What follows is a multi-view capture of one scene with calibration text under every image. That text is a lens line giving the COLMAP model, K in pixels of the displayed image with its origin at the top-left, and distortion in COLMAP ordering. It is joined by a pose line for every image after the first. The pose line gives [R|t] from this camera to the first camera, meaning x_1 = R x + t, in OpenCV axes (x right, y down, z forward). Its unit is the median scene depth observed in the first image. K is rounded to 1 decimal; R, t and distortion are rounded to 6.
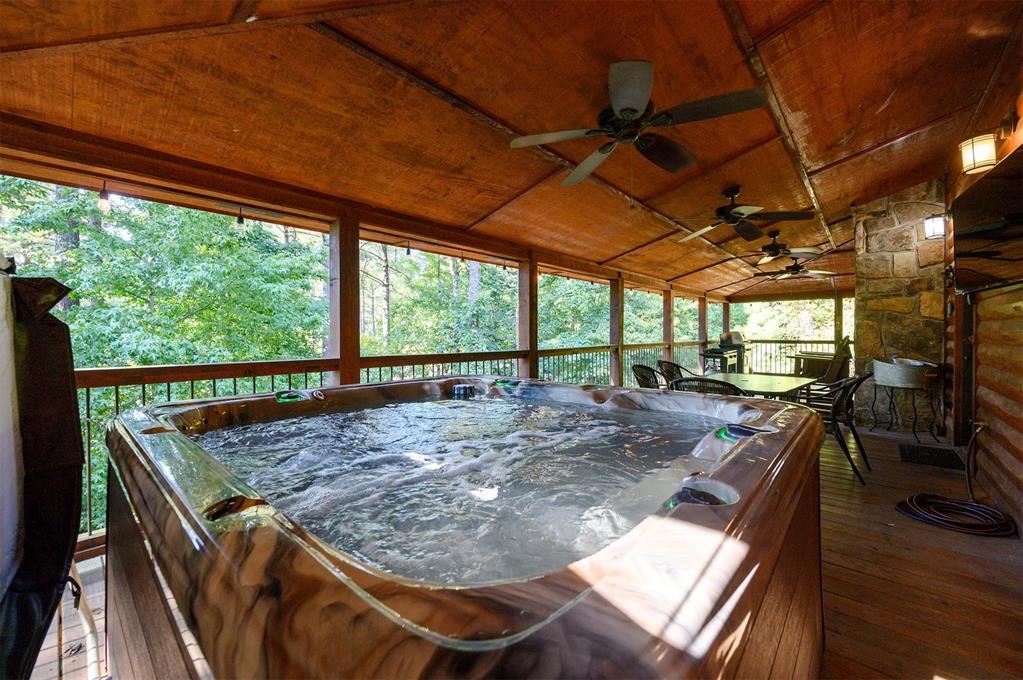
lens RADIAL K [[414.7, 0, 508.1], [0, 414.7, 340.4], [0, 0, 1]] dist [-0.002480, -0.000138]
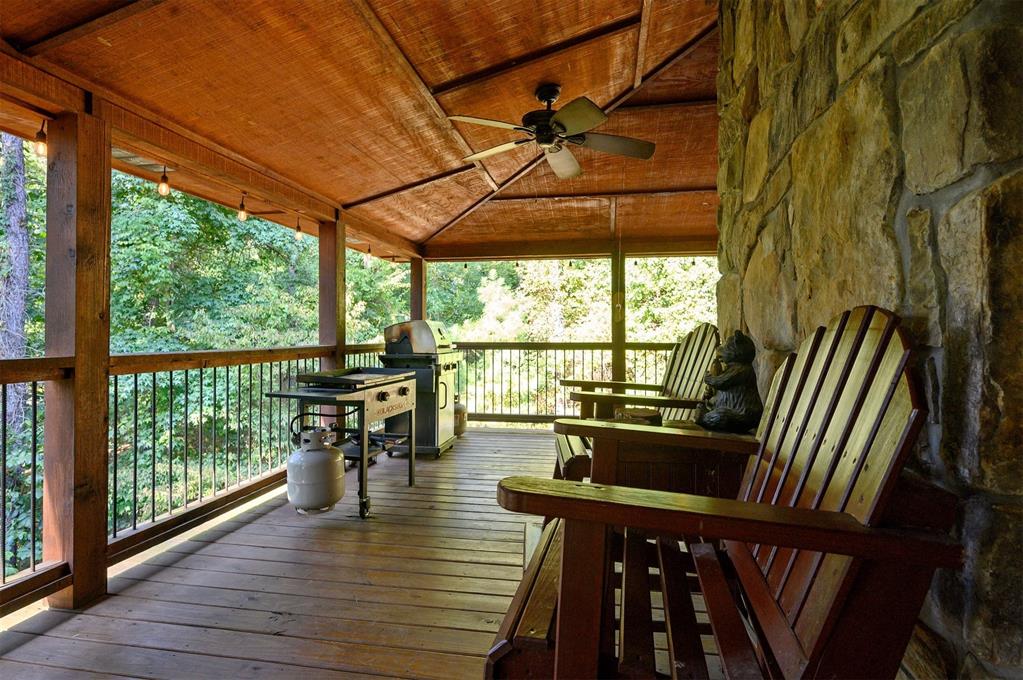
lens RADIAL K [[545.7, 0, 513.0], [0, 545.7, 340.7], [0, 0, 1]] dist [0.000431, -0.000003]
pose [[0.850293, -0.003436, 0.526298, 0.335436], [0.007081, 0.999963, -0.004911, 0.000162], [-0.526261, 0.007902, 0.850286, 0.494506]]
